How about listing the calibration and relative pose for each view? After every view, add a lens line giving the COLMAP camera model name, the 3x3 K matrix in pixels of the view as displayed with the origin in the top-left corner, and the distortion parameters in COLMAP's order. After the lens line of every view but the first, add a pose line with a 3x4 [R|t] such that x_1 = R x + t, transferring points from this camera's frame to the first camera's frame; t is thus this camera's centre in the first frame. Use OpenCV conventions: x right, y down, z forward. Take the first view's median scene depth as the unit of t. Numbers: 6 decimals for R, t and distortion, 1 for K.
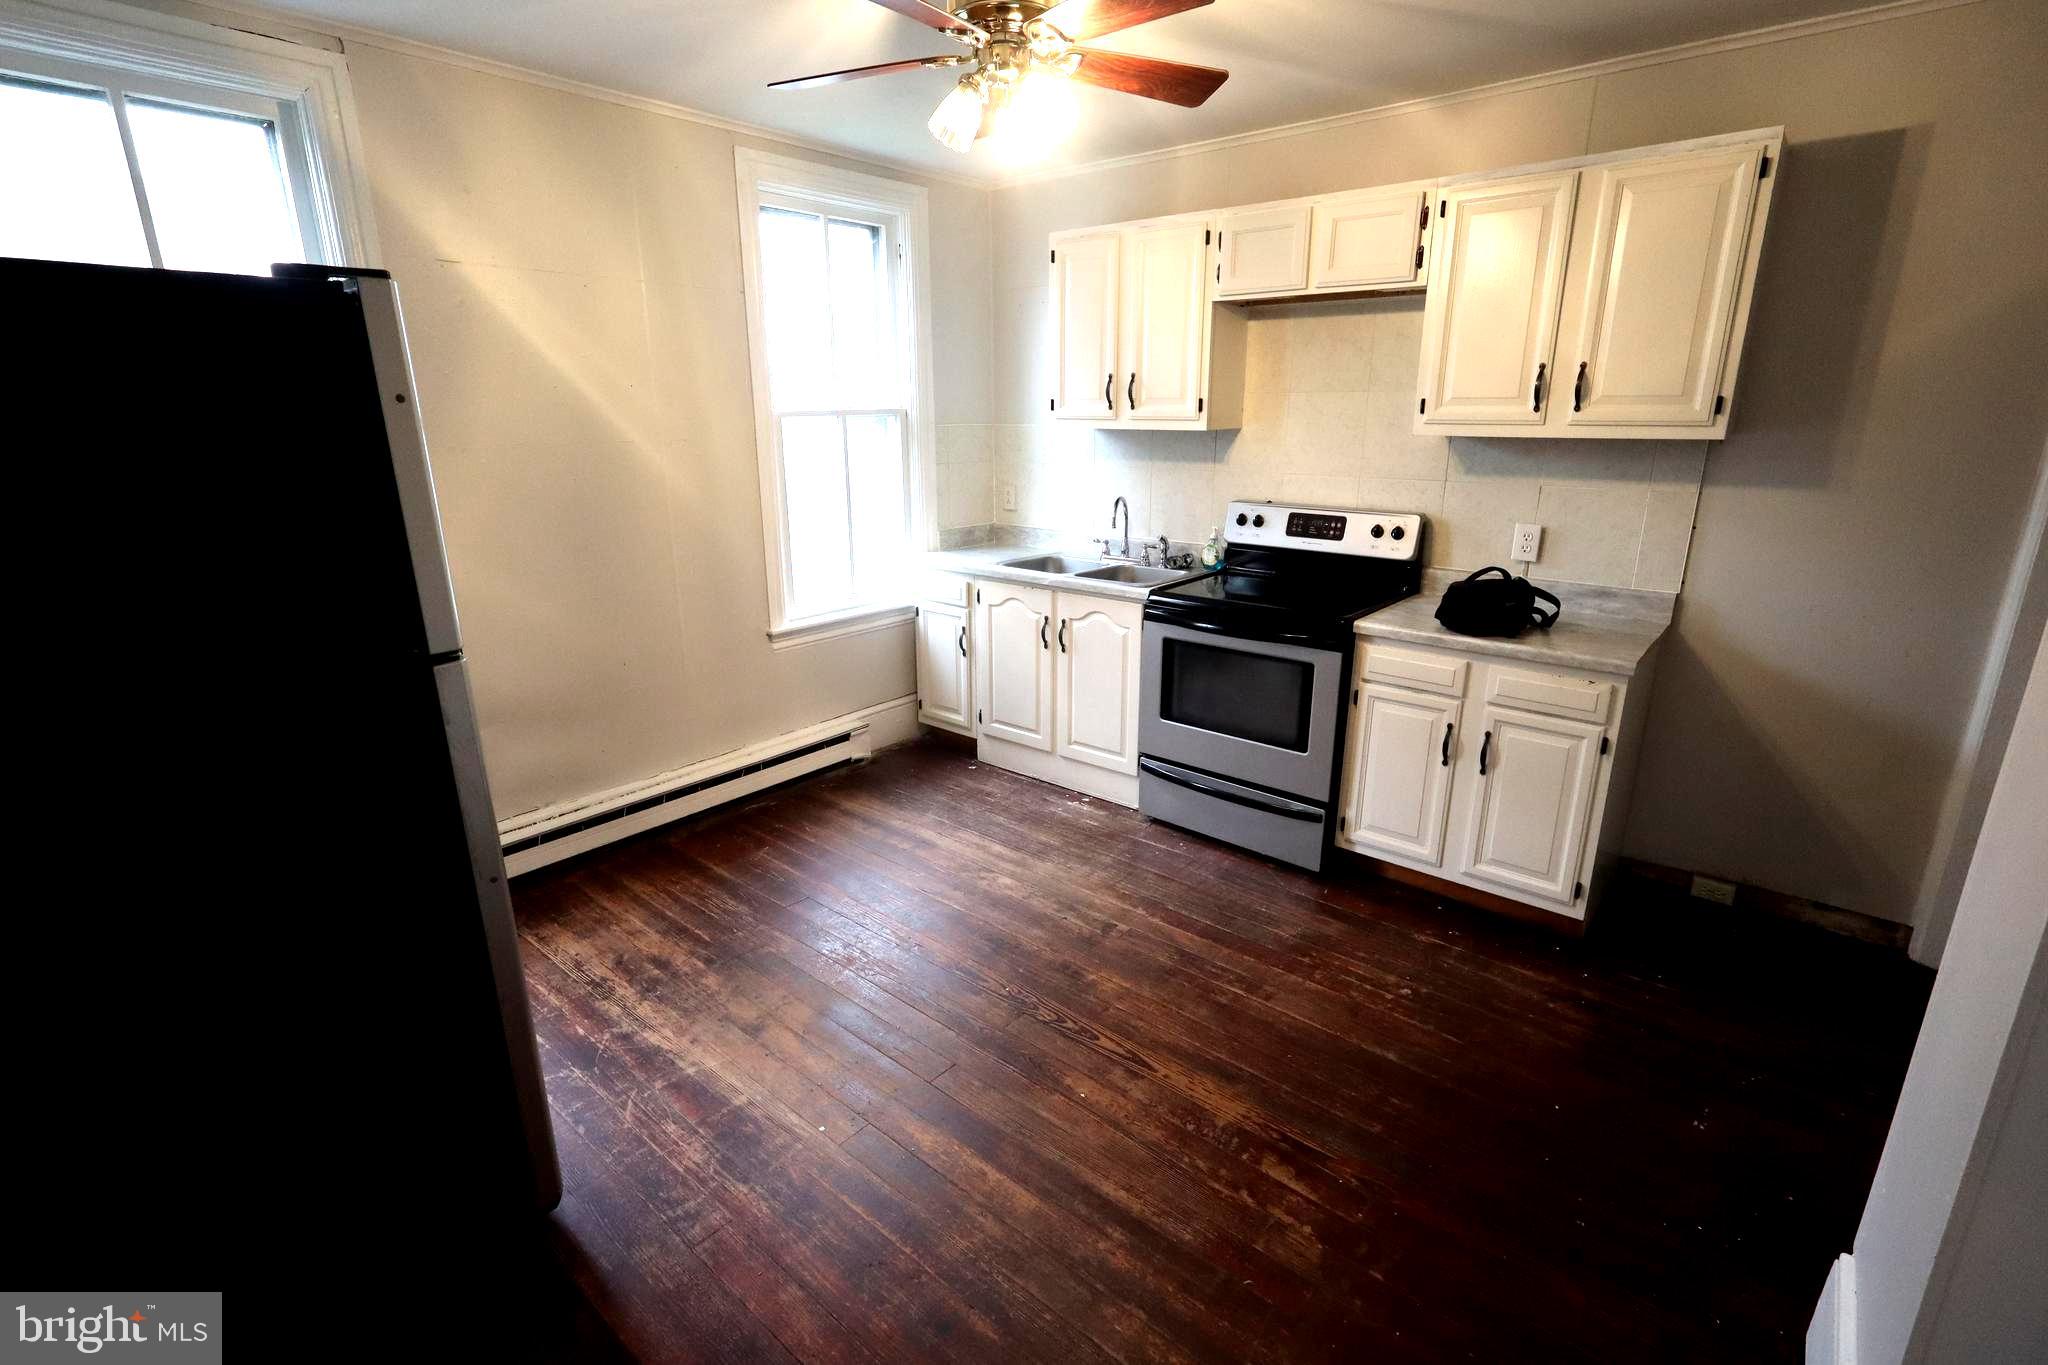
lens RADIAL K [[941.0, 0, 1023.1], [0, 941.0, 680.3], [0, 0, 1]] dist [-0.003731, 0.000277]
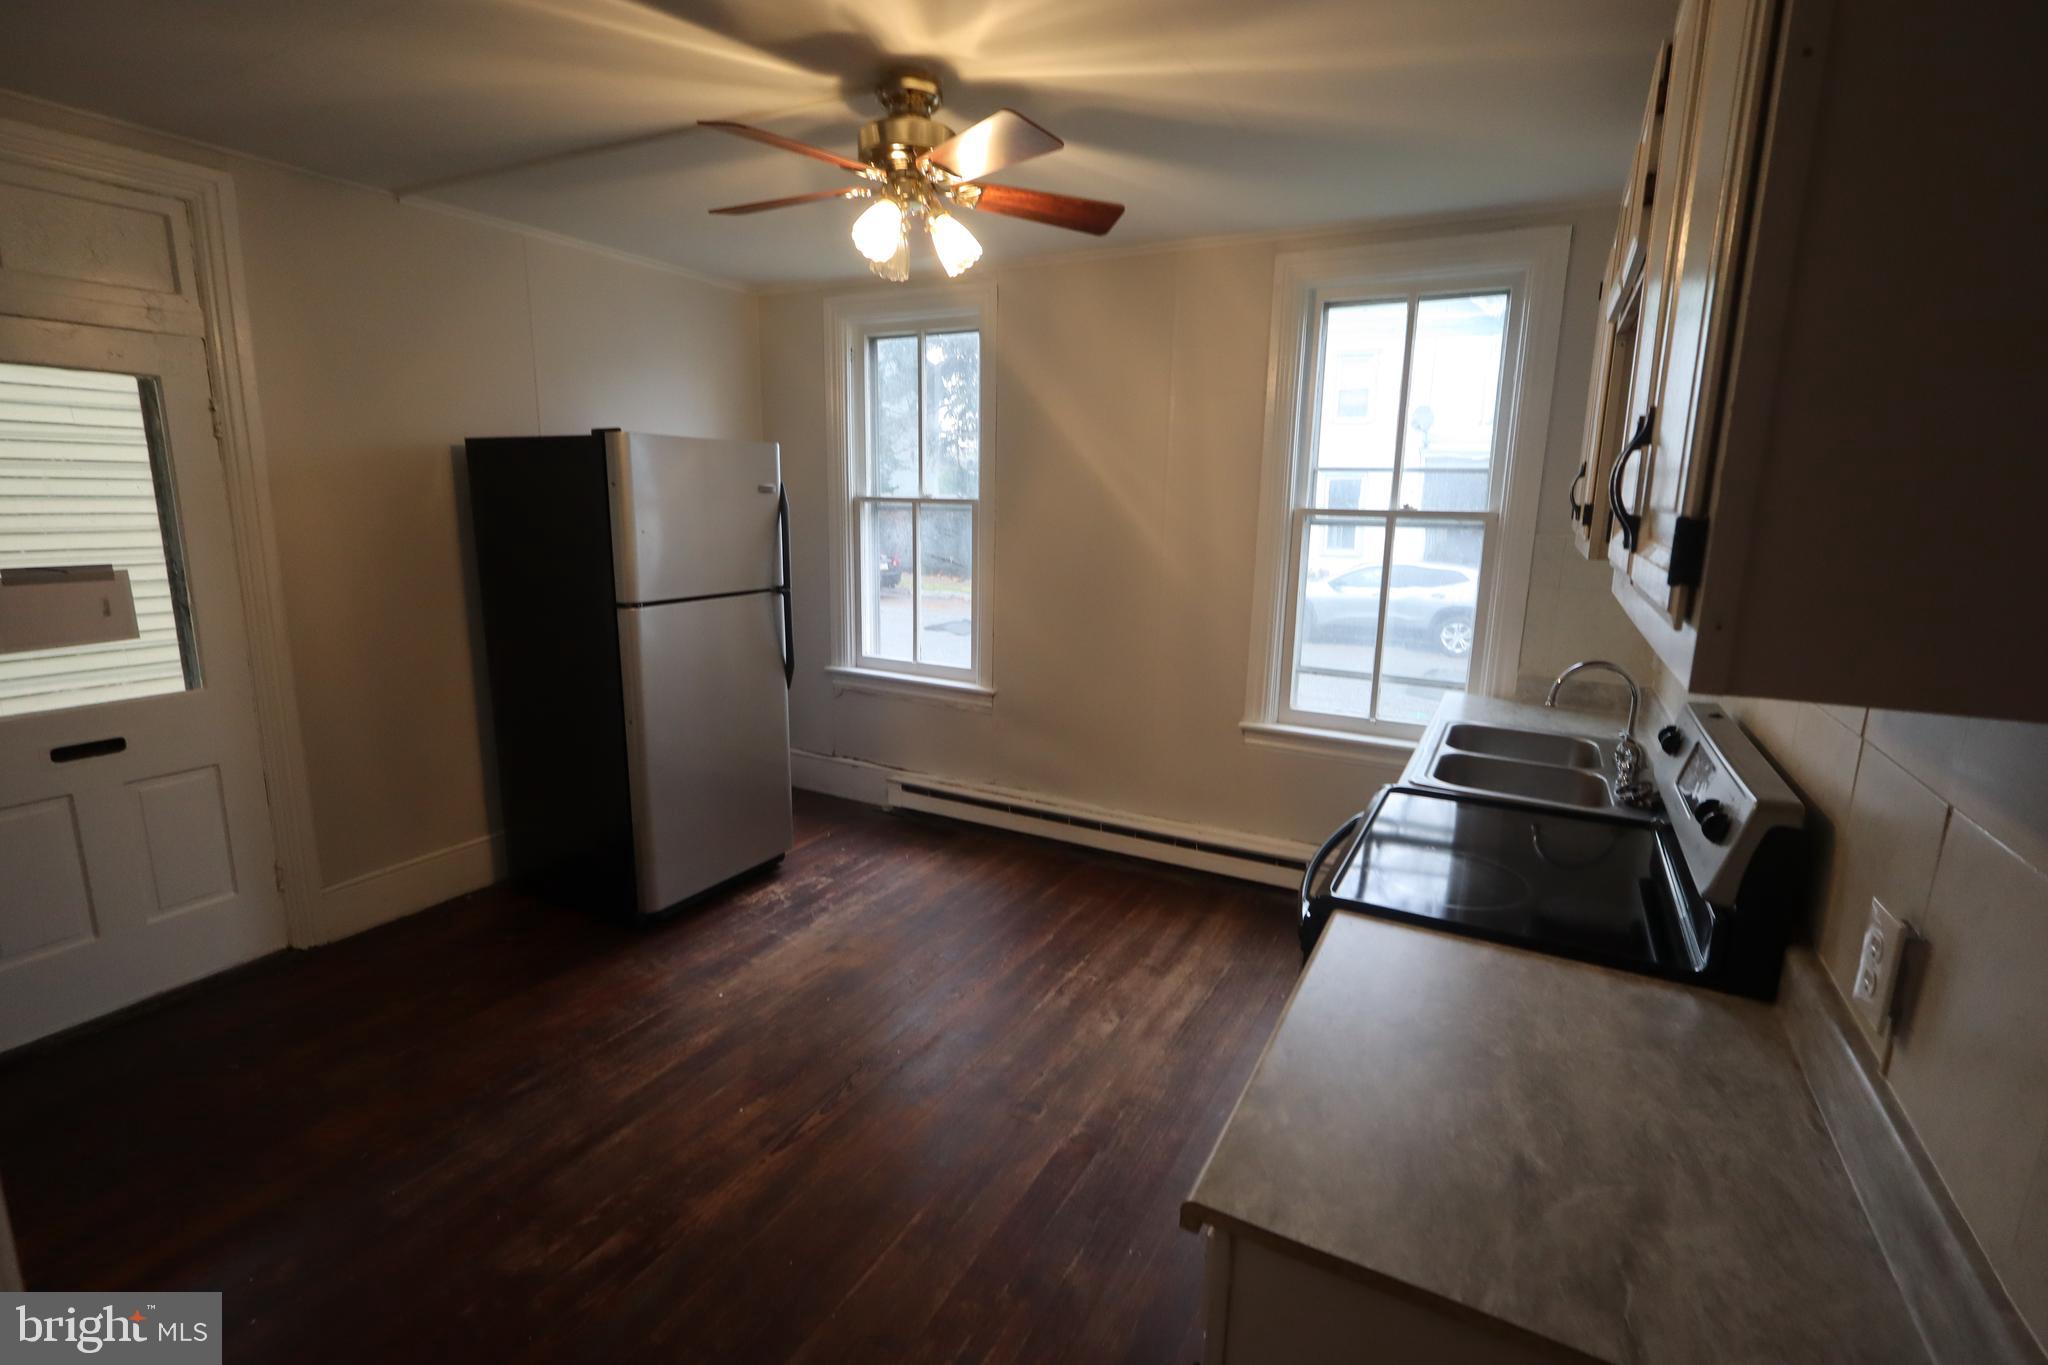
lens RADIAL K [[941.0, 0, 1023.1], [0, 941.0, 680.3], [0, 0, 1]] dist [-0.003731, 0.000277]
pose [[0.214042, 0.201522, -0.955811, 0.864337], [-0.297385, 0.945484, 0.132749, -0.220540], [0.930456, 0.255830, 0.262303, 0.713188]]
